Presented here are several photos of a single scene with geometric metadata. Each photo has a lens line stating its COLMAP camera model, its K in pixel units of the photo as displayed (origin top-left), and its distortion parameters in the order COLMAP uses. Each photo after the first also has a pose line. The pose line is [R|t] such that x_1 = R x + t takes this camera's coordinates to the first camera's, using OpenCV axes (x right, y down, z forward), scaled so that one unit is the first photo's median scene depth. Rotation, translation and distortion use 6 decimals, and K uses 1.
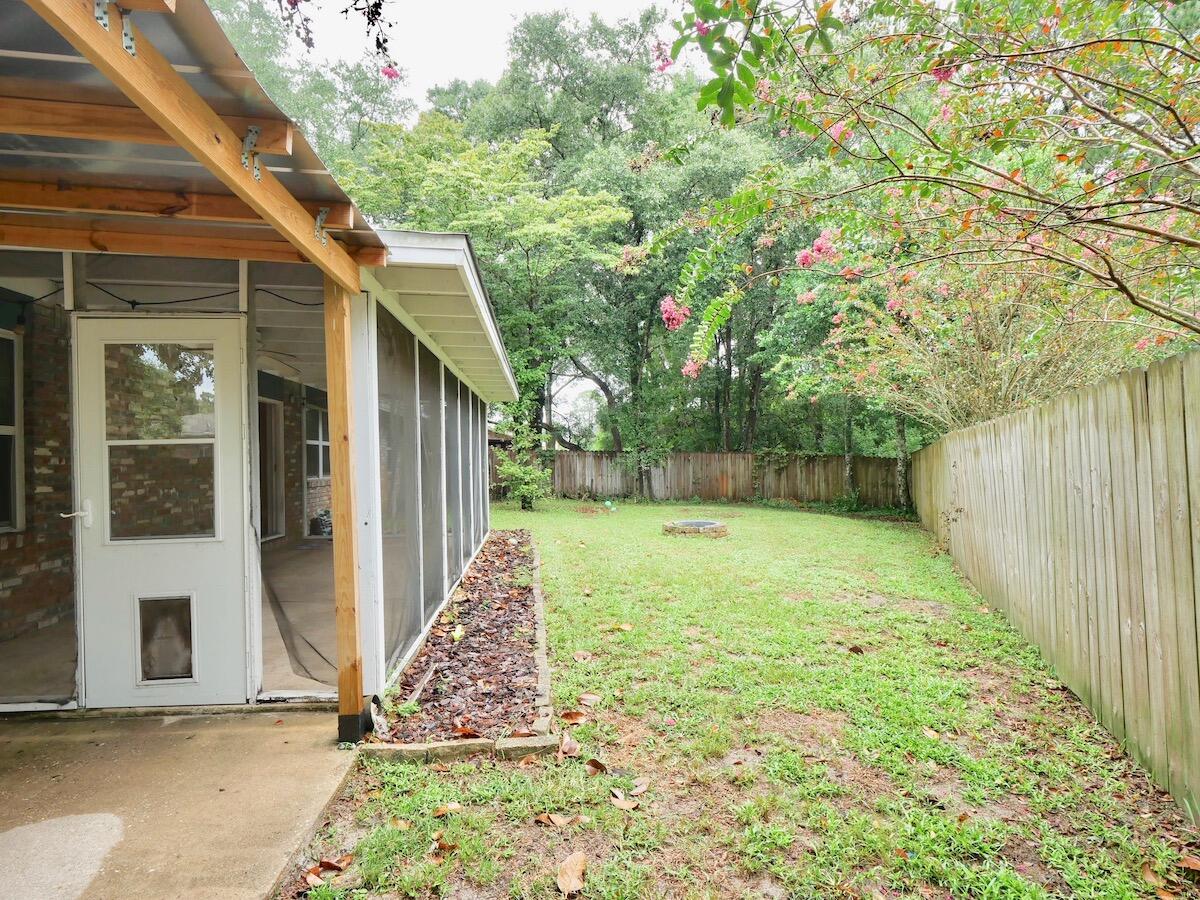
lens RADIAL K [[620.8, 0, 596.1], [0, 620.8, 451.5], [0, 0, 1]] dist [-0.008656, -0.001096]
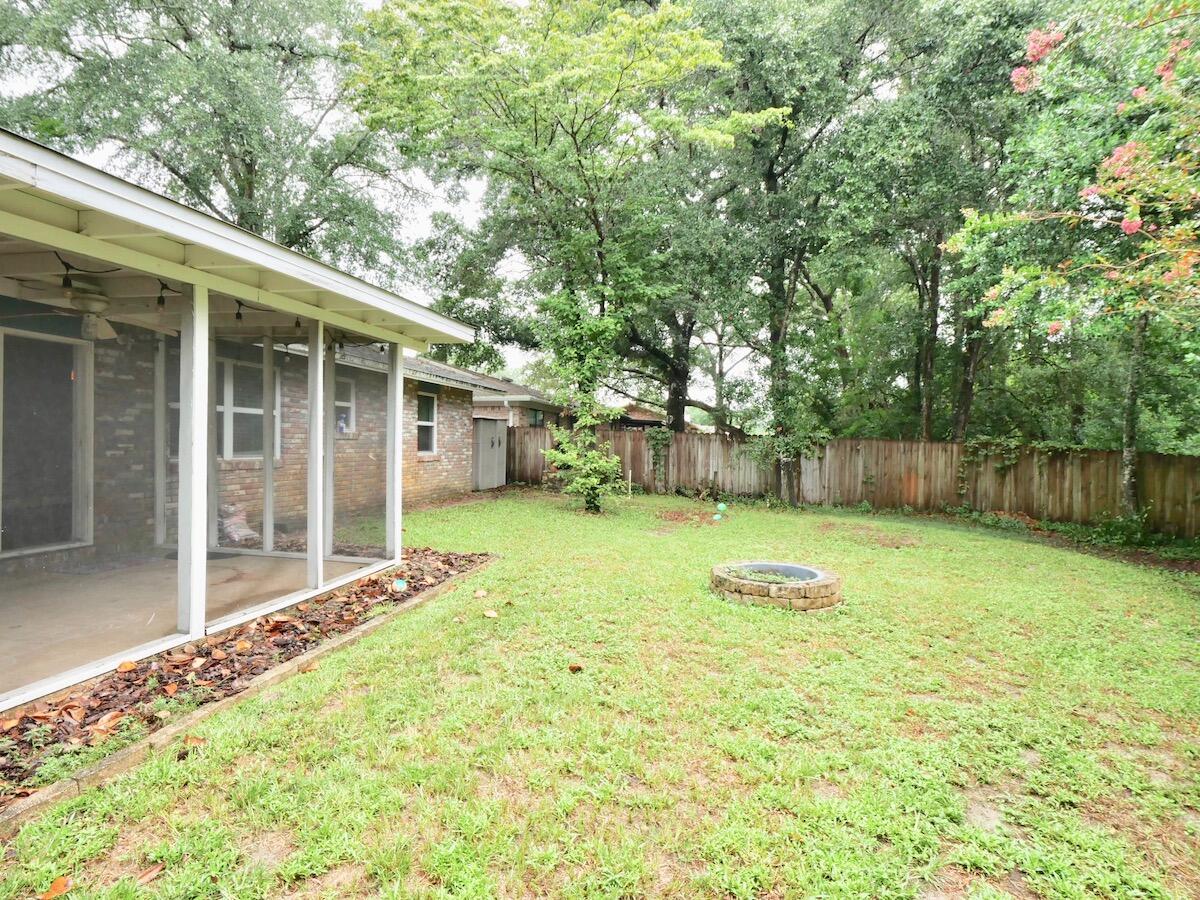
lens RADIAL K [[620.8, 0, 596.1], [0, 620.8, 451.5], [0, 0, 1]] dist [-0.008656, -0.001096]
pose [[0.948581, 0.033794, -0.314727, 0.107414], [-0.025342, 0.999201, 0.030910, 0.001264], [0.315520, -0.021345, 0.948679, 0.278957]]
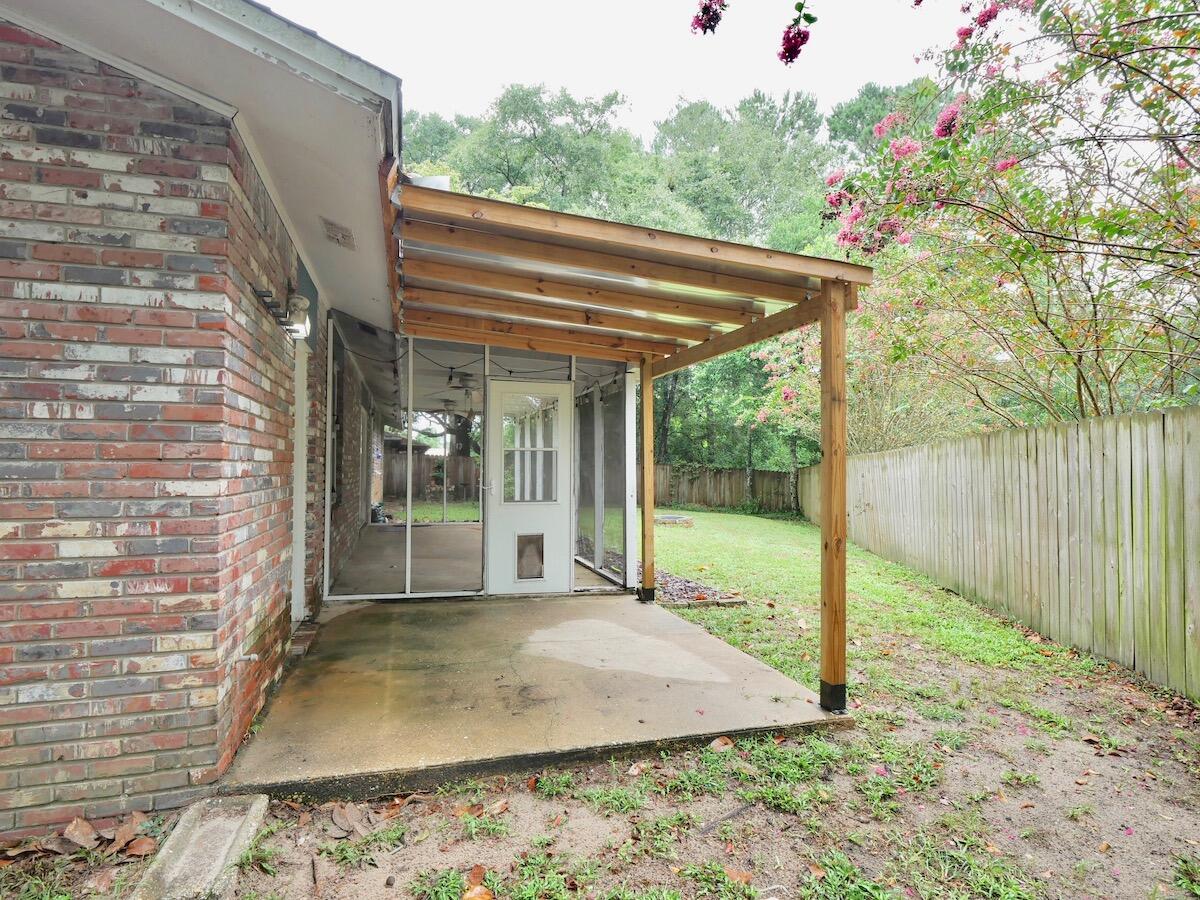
lens RADIAL K [[620.8, 0, 596.1], [0, 620.8, 451.5], [0, 0, 1]] dist [-0.008656, -0.001096]
pose [[0.977583, 0.031761, 0.208140, -0.162761], [-0.028537, 0.999422, -0.018474, 0.003607], [-0.208606, 0.012120, 0.977925, -0.153155]]
